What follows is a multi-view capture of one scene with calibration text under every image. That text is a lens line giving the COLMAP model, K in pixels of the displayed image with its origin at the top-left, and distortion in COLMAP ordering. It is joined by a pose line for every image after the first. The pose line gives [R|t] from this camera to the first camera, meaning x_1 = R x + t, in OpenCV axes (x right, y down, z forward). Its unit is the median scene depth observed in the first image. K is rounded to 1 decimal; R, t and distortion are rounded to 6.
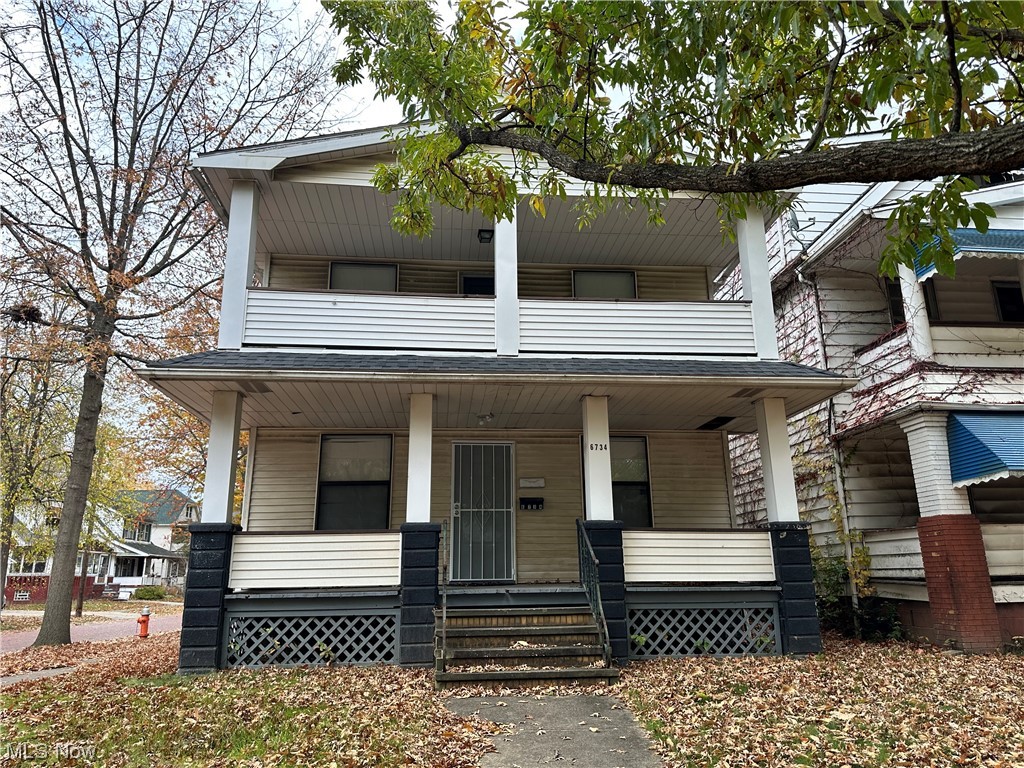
lens RADIAL K [[745.3, 0, 515.5], [0, 745.3, 358.5], [0, 0, 1]] dist [-0.002162, -0.002279]
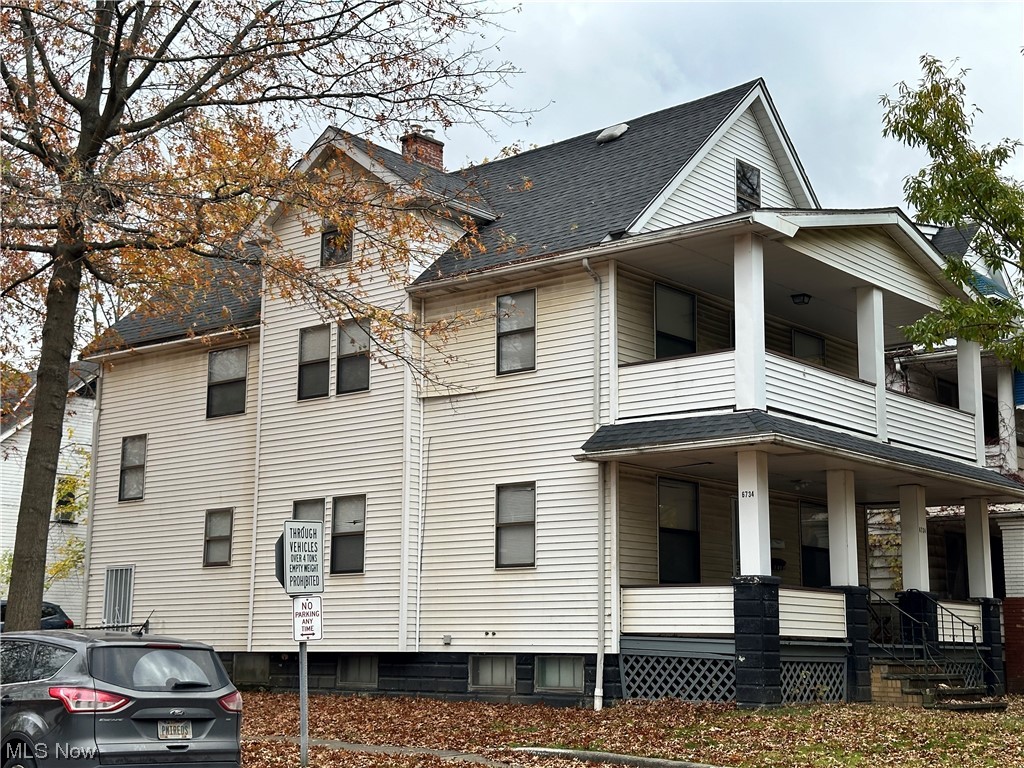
lens RADIAL K [[1469.7, 0, 512.0], [0, 1469.7, 384.0], [0, 0, 1]] dist [0.060597, 0.038001]
pose [[0.708705, 0.143171, 0.690825, -1.820223], [-0.232691, 0.971835, 0.037304, -0.039451], [-0.666027, -0.187186, 0.722059, -0.206480]]
